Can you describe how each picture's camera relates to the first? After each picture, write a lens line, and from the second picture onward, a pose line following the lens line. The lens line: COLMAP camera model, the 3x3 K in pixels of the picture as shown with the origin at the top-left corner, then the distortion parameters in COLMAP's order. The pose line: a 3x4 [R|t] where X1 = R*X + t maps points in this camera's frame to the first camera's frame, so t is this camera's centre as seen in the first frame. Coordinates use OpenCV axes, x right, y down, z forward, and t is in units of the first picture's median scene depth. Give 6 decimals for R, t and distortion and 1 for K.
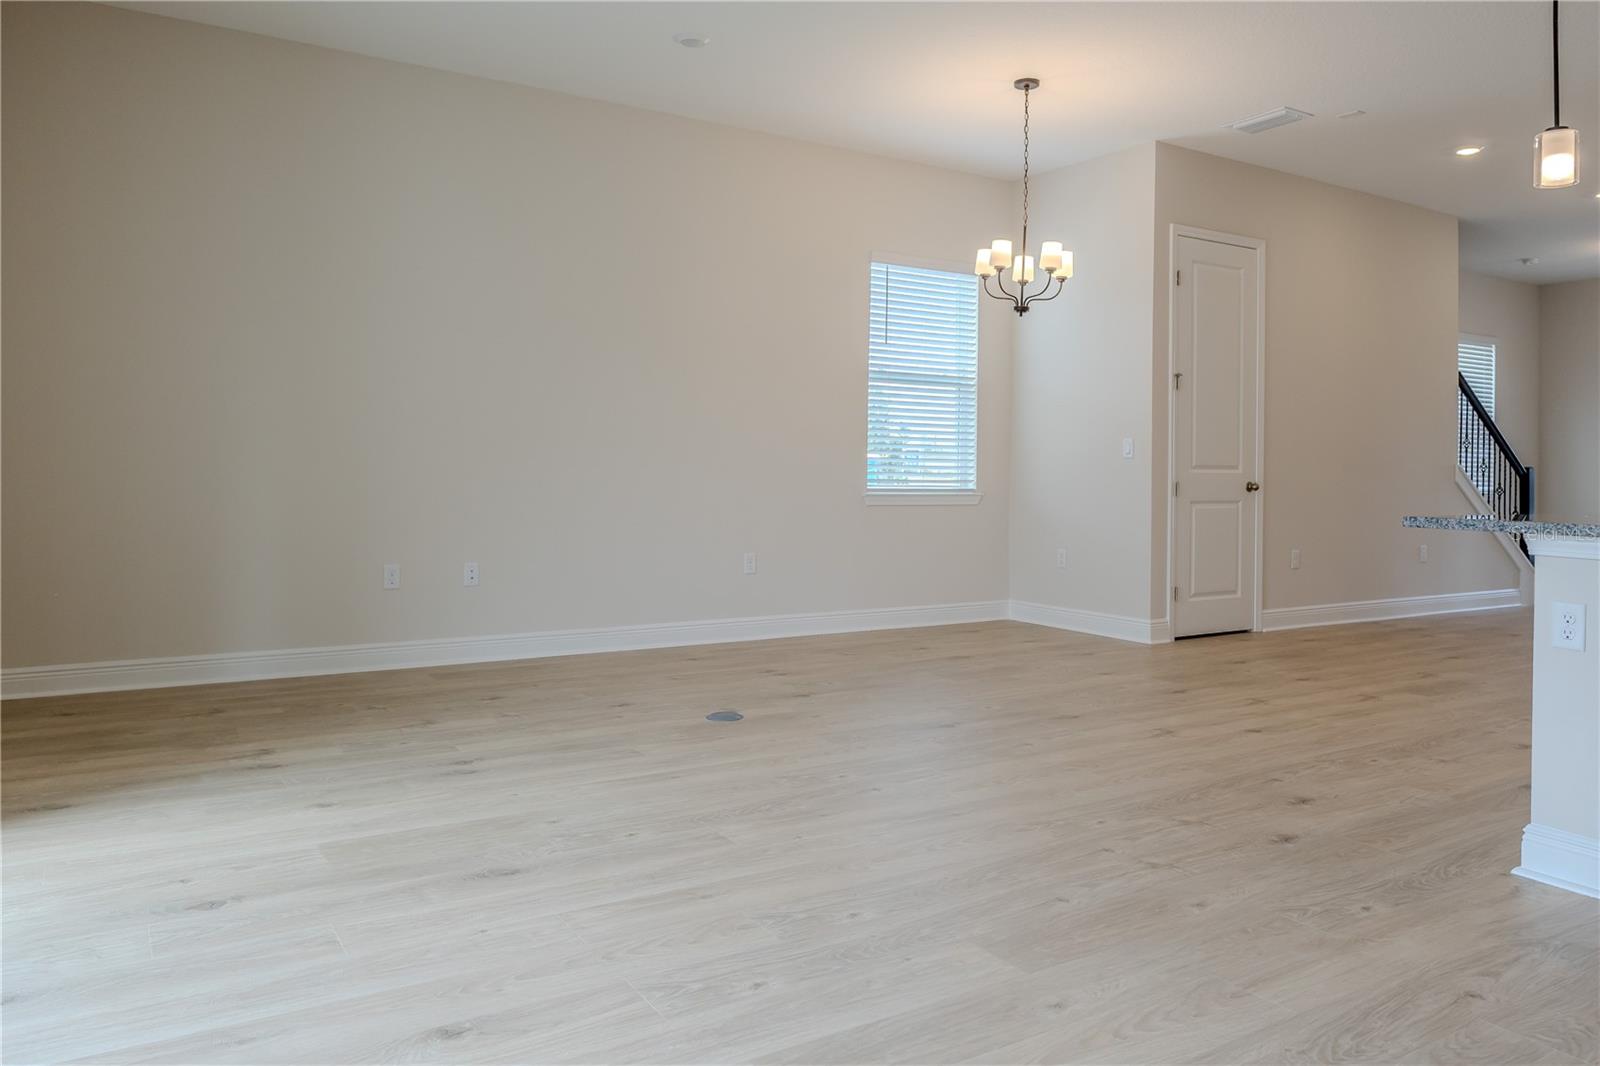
lens RADIAL K [[1126.9, 0, 753.2], [0, 1126.9, 448.7], [0, 0, 1]] dist [-0.007799, 0.001810]
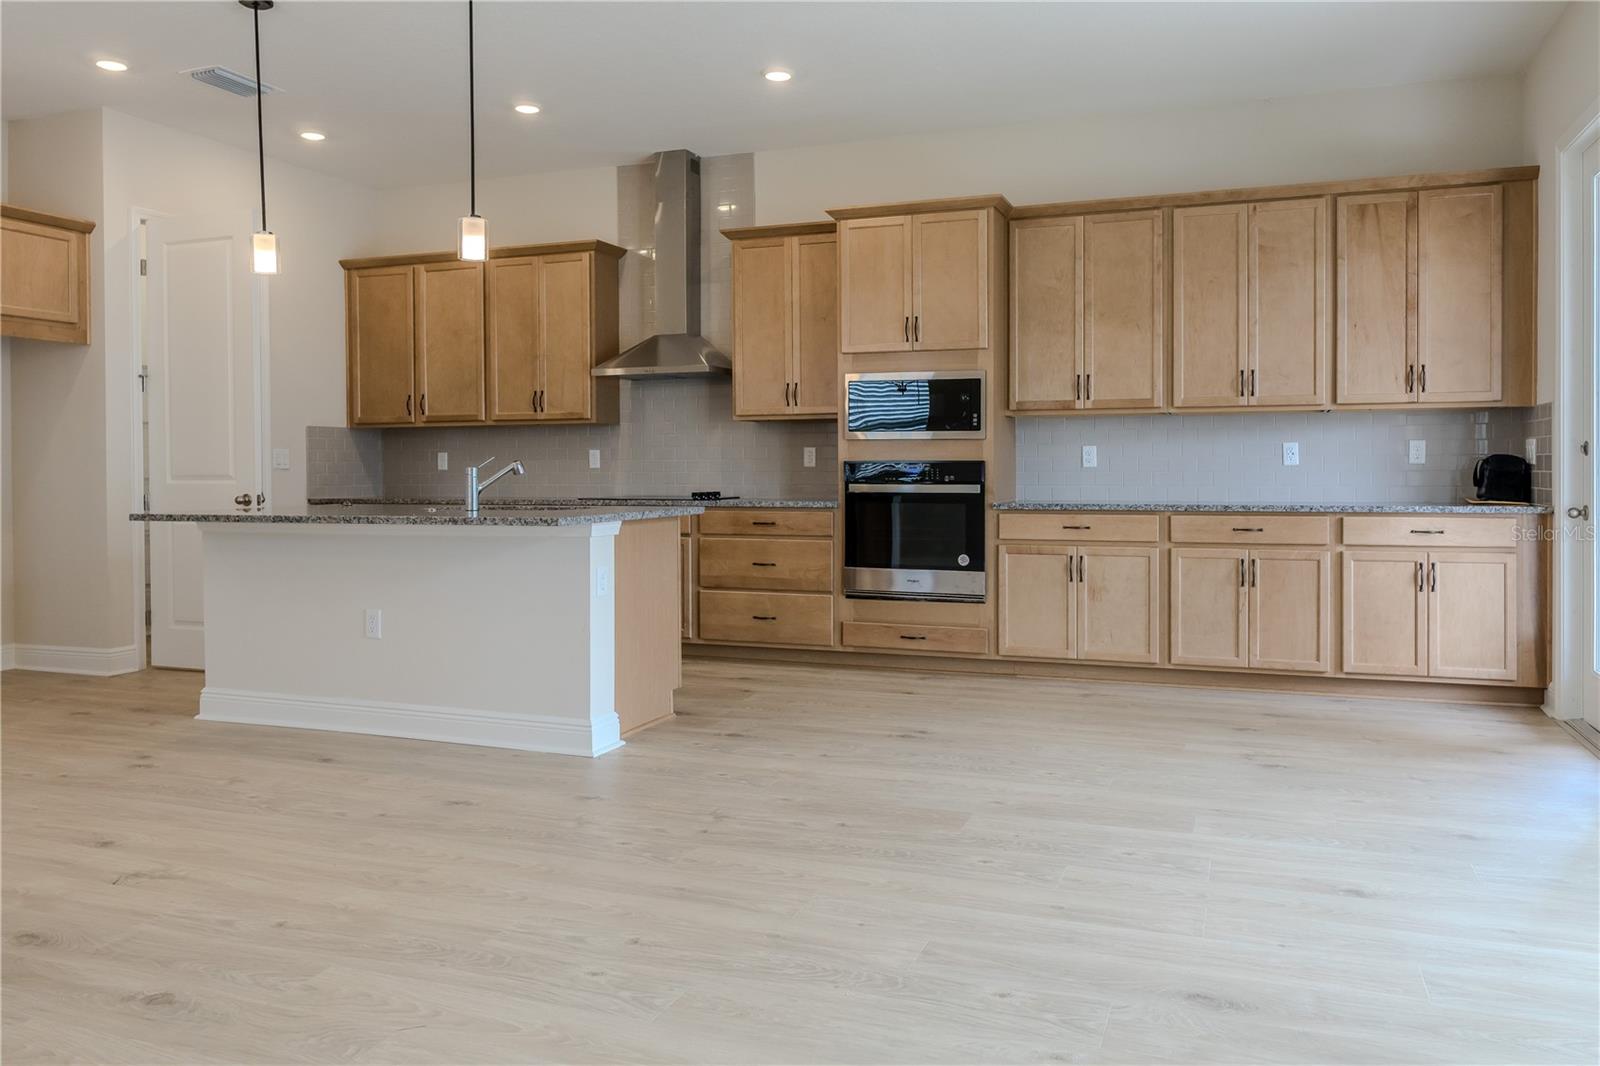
lens RADIAL K [[1129.9, 0, 897.3], [0, 1129.9, 480.2], [0, 0, 1]] dist [-0.005205, -0.003570]
pose [[-0.663761, -0.021017, 0.747649, -0.578775], [-0.015876, 0.999776, 0.014009, -0.004280], [-0.747776, -0.002571, -0.663946, 1.467410]]
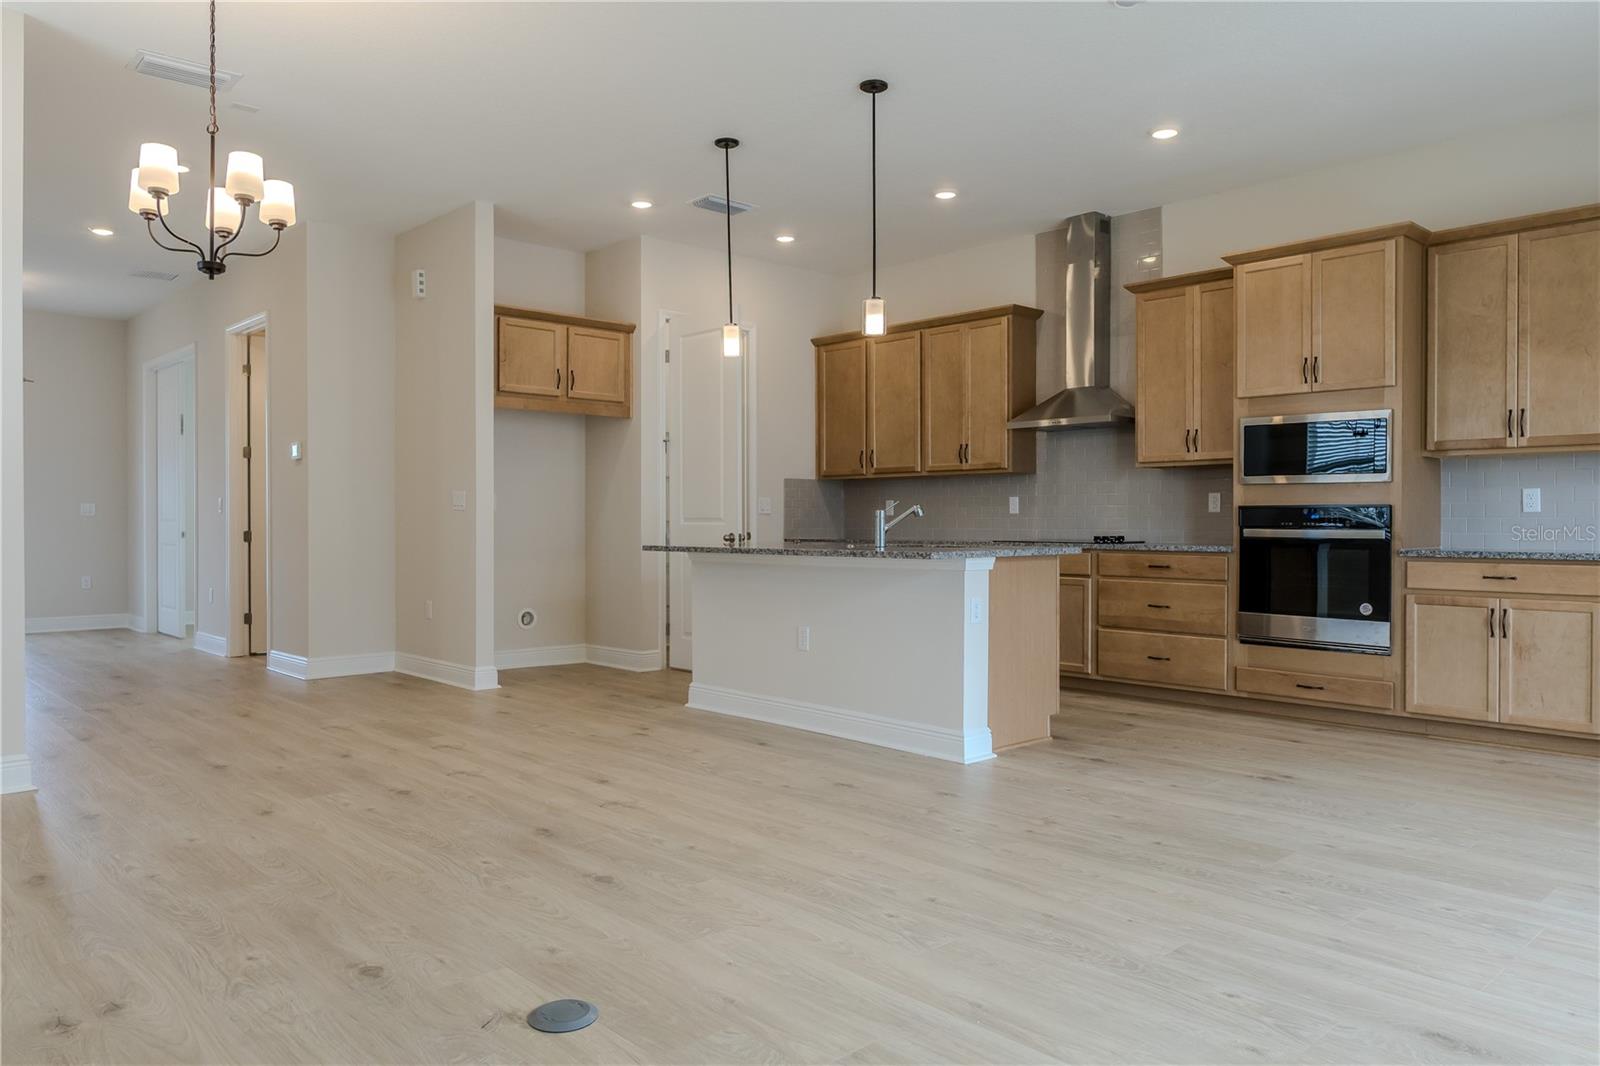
lens RADIAL K [[1126.9, 0, 832.1], [0, 1126.9, 522.0], [0, 0, 1]] dist [-0.007799, 0.001810]
pose [[-0.237979, -0.016997, 0.971122, -0.763186], [-0.015771, 0.999783, 0.013634, 0.003587], [-0.971142, -0.012071, -0.238195, 1.391442]]
